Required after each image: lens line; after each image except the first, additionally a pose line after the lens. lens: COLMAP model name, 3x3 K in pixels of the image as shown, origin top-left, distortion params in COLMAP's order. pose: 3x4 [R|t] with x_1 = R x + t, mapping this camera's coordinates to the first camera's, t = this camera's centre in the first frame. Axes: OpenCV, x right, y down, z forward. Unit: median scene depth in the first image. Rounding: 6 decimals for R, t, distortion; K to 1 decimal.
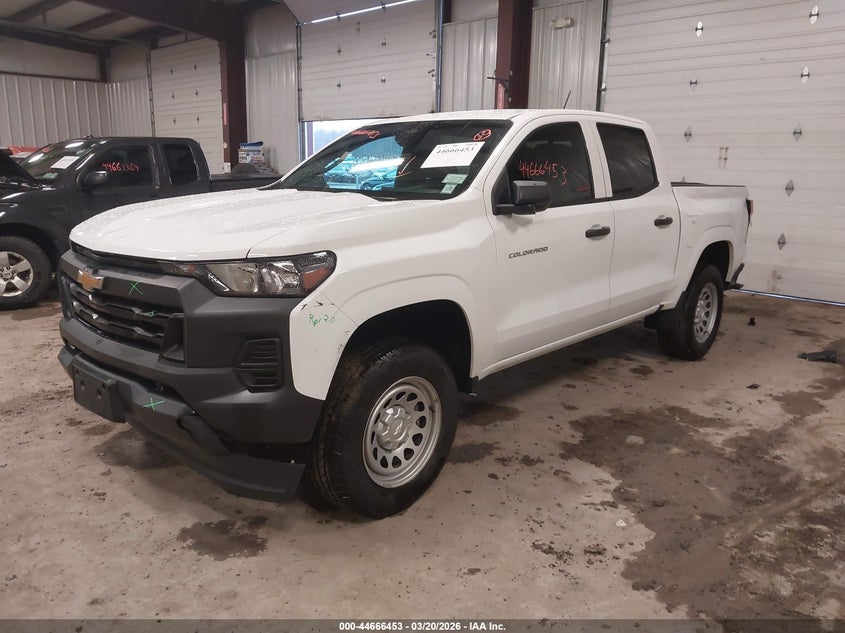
lens RADIAL K [[673.2, 0, 424.5], [0, 673.2, 319.6], [0, 0, 1]] dist [0.019151, 0.018878]
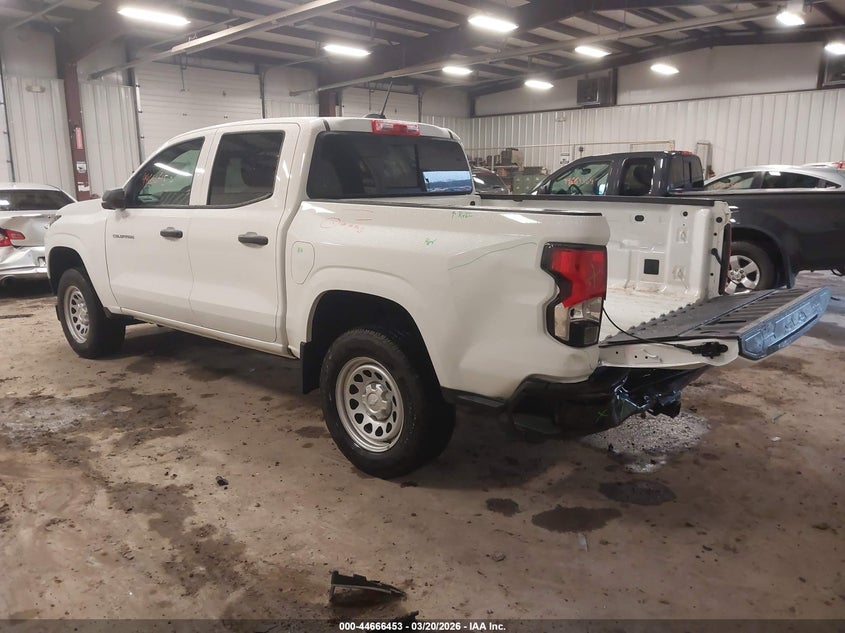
lens RADIAL K [[673.2, 0, 424.1], [0, 673.2, 315.2], [0, 0, 1]] dist [0.019151, 0.018878]
pose [[-0.015177, 0.182334, -0.983120, 1.348926], [-0.190528, 0.964690, 0.181857, -0.287358], [0.981564, 0.190072, 0.020099, 1.347281]]
